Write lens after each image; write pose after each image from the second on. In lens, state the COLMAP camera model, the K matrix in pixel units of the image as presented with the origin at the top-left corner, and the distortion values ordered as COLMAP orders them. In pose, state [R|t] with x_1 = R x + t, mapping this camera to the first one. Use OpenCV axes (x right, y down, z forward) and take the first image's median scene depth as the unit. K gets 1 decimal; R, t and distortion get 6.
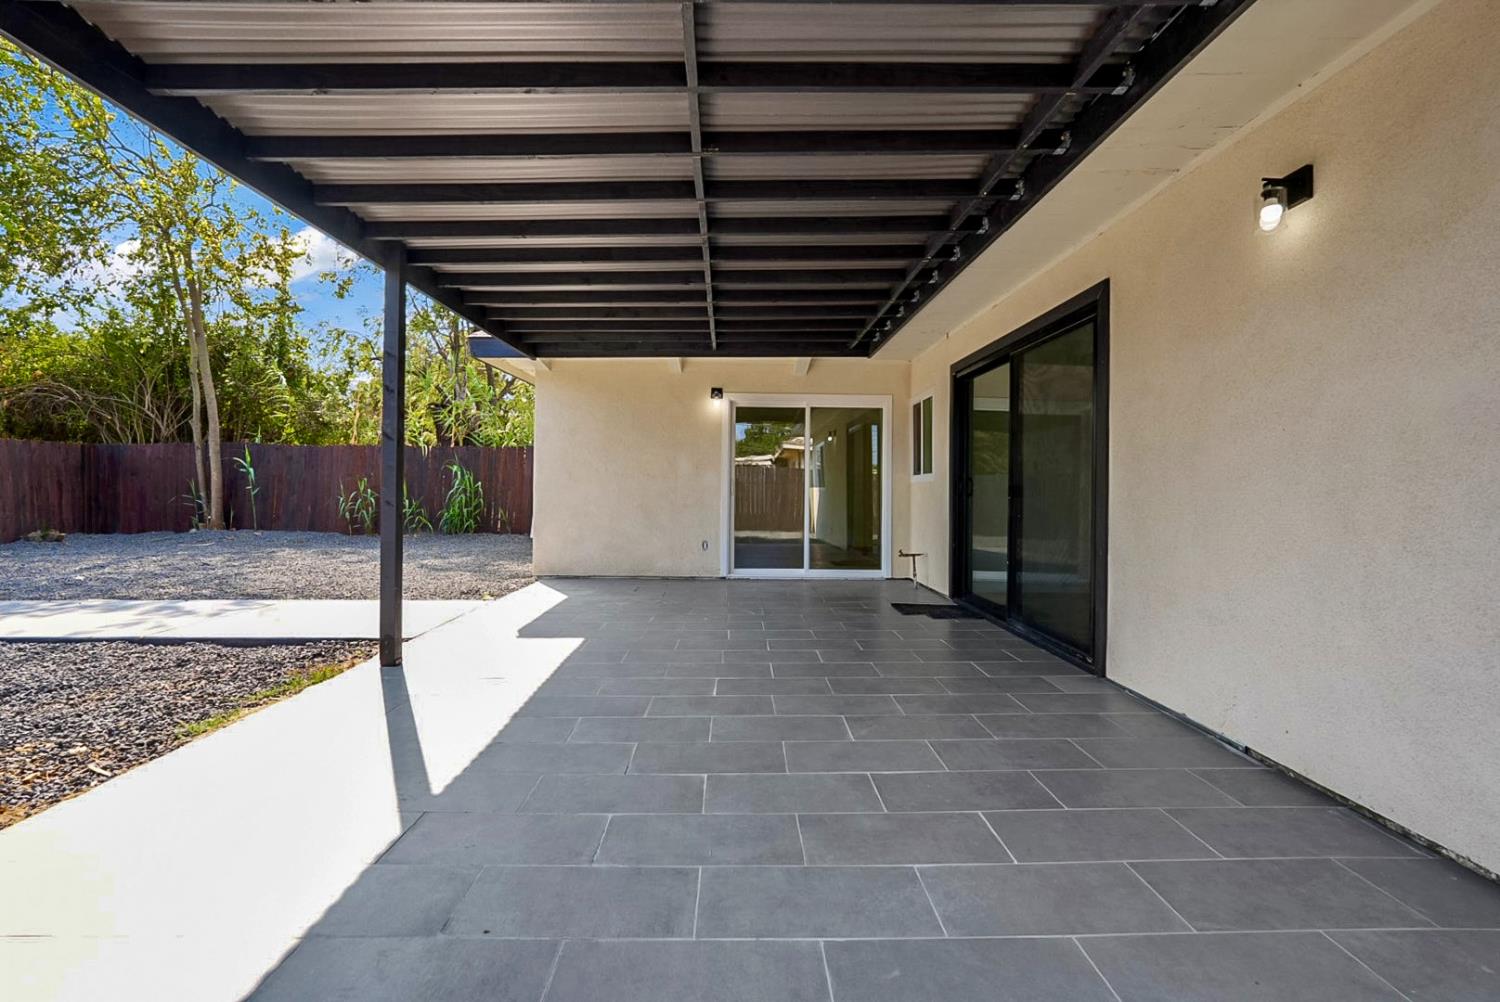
lens RADIAL K [[665.3, 0, 742.5], [0, 665.3, 486.5], [0, 0, 1]] dist [-0.000026, 0.000371]
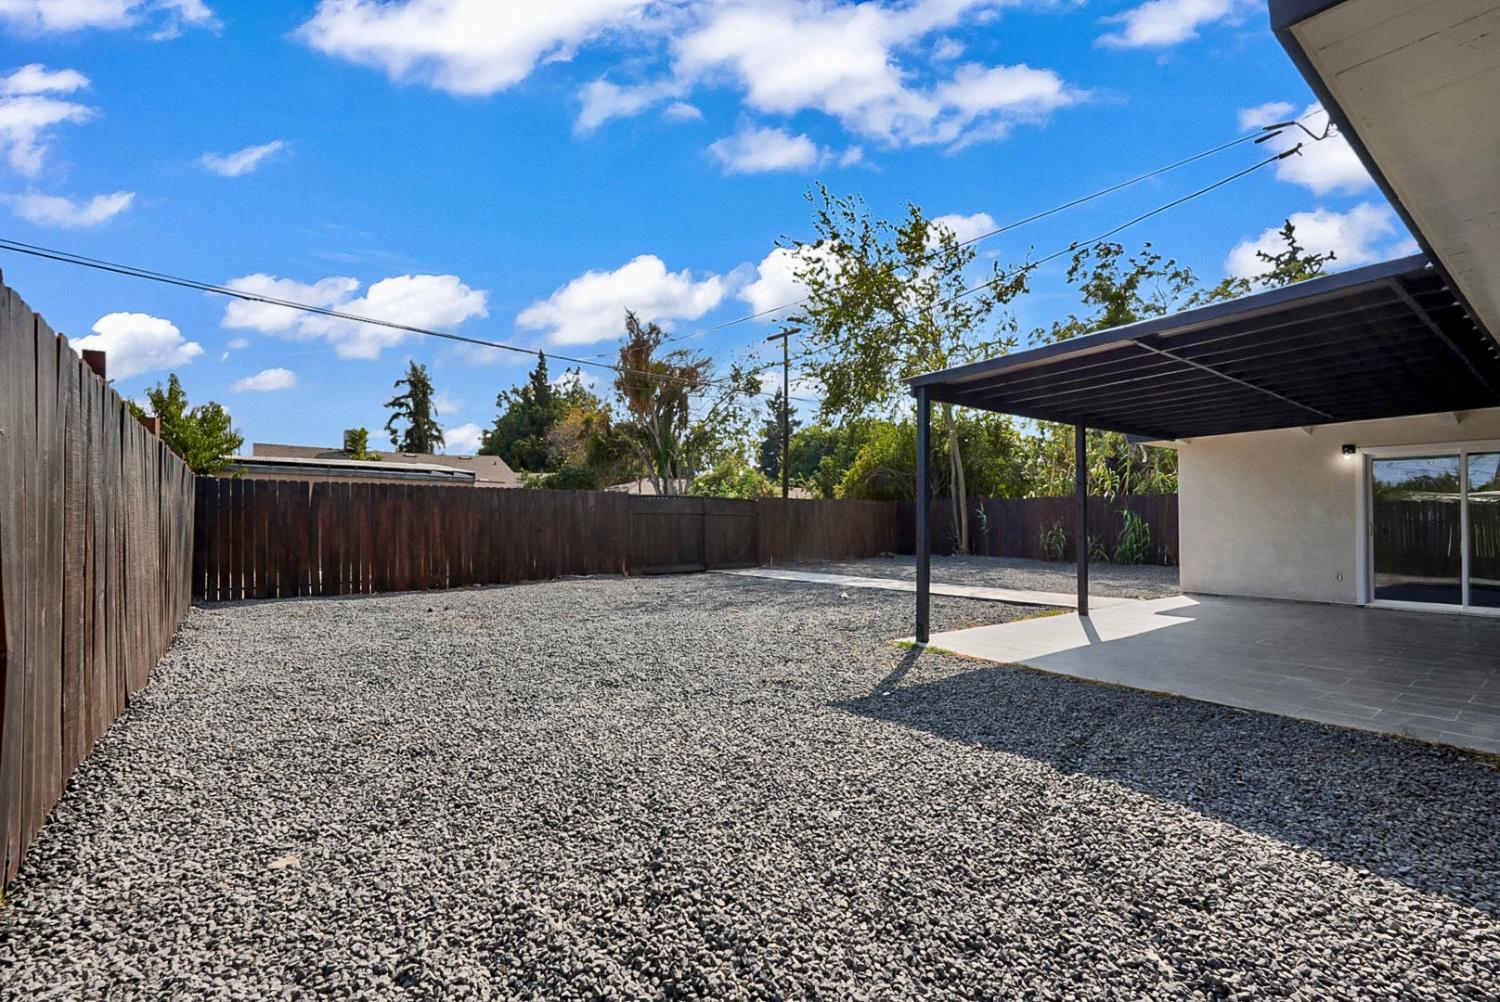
lens RADIAL K [[665.3, 0, 754.0], [0, 665.3, 509.7], [0, 0, 1]] dist [-0.000026, 0.000371]
pose [[0.596294, -0.021953, -0.802466, 0.276659], [0.003492, 0.999687, -0.024754, -0.006479], [0.802759, 0.011958, 0.596184, -0.554265]]
